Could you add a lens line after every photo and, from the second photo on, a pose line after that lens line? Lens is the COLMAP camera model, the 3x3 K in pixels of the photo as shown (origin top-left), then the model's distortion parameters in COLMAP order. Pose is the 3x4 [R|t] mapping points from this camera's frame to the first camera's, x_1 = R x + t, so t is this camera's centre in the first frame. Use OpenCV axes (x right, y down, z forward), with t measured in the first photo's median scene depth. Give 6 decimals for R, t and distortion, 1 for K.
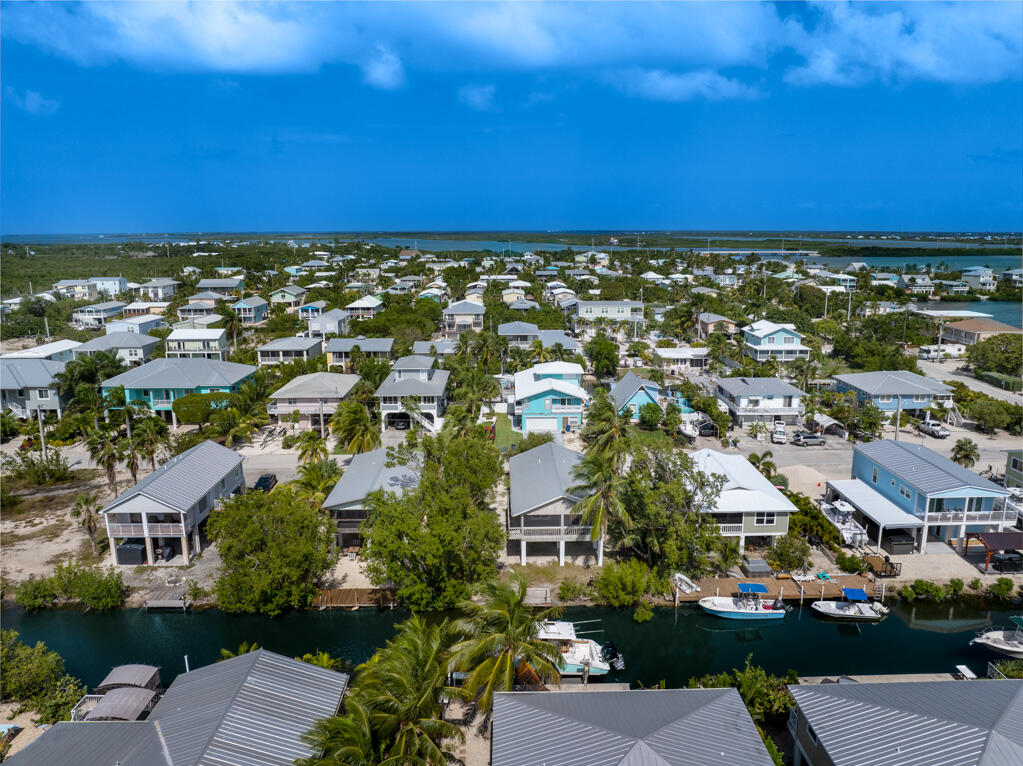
lens RADIAL K [[719.9, 0, 511.5], [0, 719.9, 383.0], [0, 0, 1]] dist [-0.029403, 0.000850]
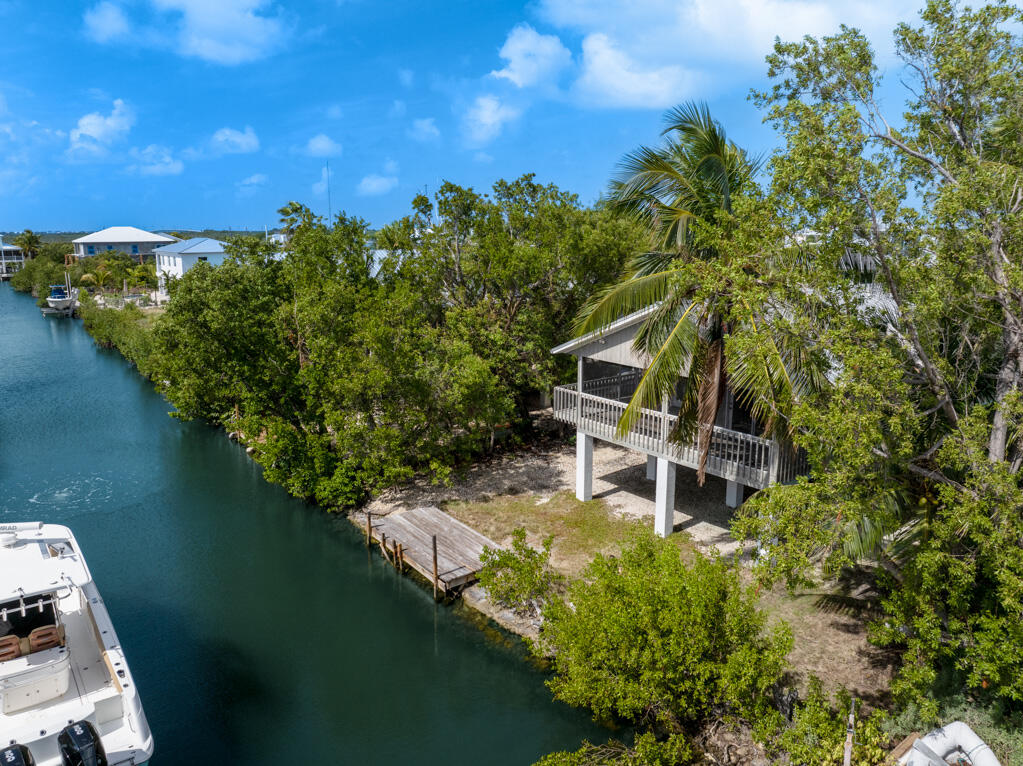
lens RADIAL K [[719.9, 0, 511.5], [0, 719.9, 383.0], [0, 0, 1]] dist [-0.029403, 0.000850]
pose [[0.586420, 0.177941, -0.790221, 0.279261], [-0.176532, 0.980198, 0.089716, 0.168785], [0.790537, 0.086888, 0.606219, 0.745048]]
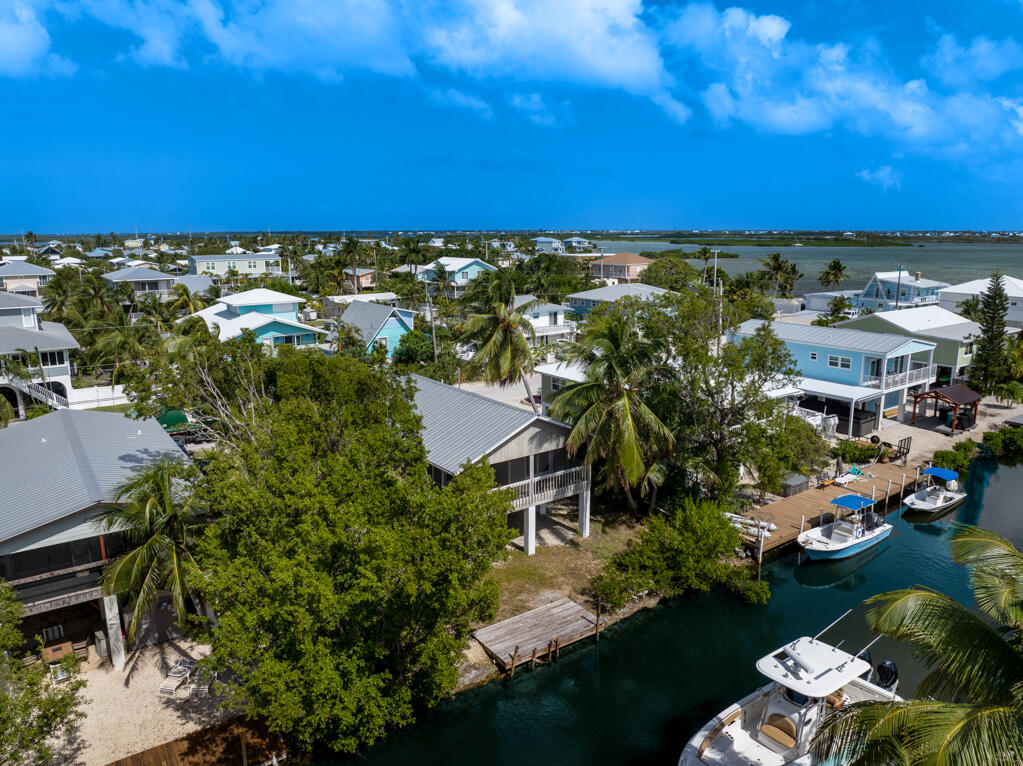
lens RADIAL K [[719.9, 0, 511.5], [0, 719.9, 383.0], [0, 0, 1]] dist [-0.029403, 0.000850]
pose [[0.817358, -0.117677, 0.563984, -0.225688], [0.120891, 0.992156, 0.031814, 0.111609], [-0.563304, 0.042177, 0.825172, 0.570244]]
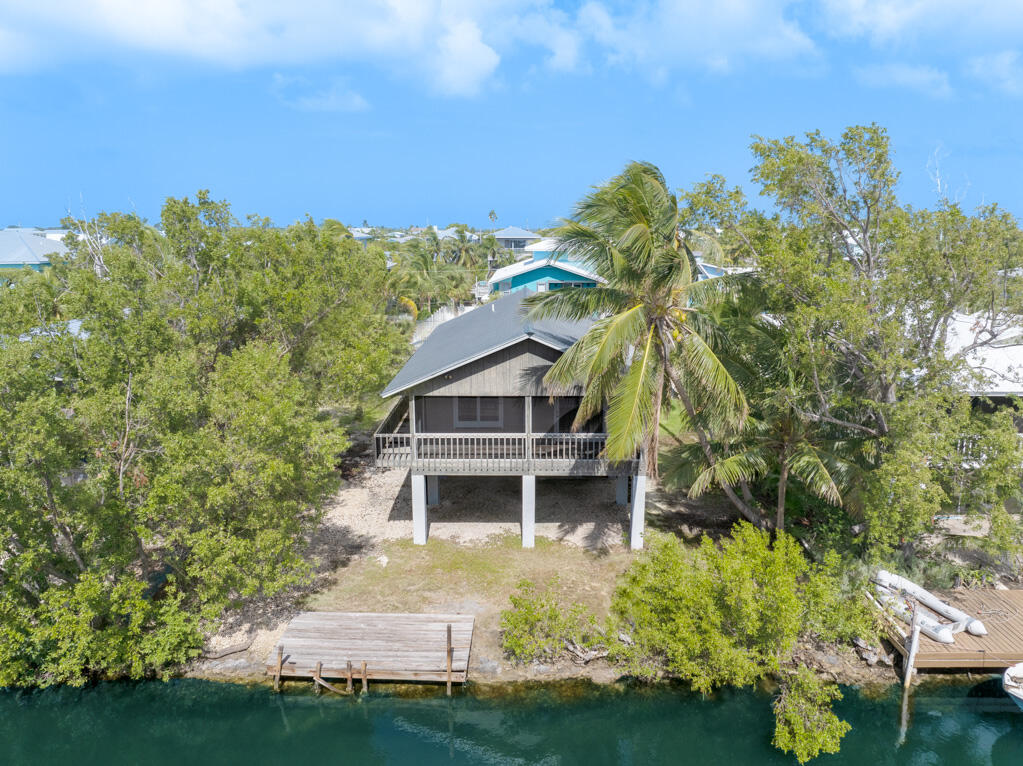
lens RADIAL K [[699.2, 0, 511.5], [0, 699.2, 383.0], [0, 0, 1]] dist [-0.080510, 0.000770]
pose [[0.999461, 0.015527, -0.028913, 0.071267], [-0.015812, 0.999828, -0.009654, 0.178162], [0.028758, 0.010106, 0.999535, 0.662380]]
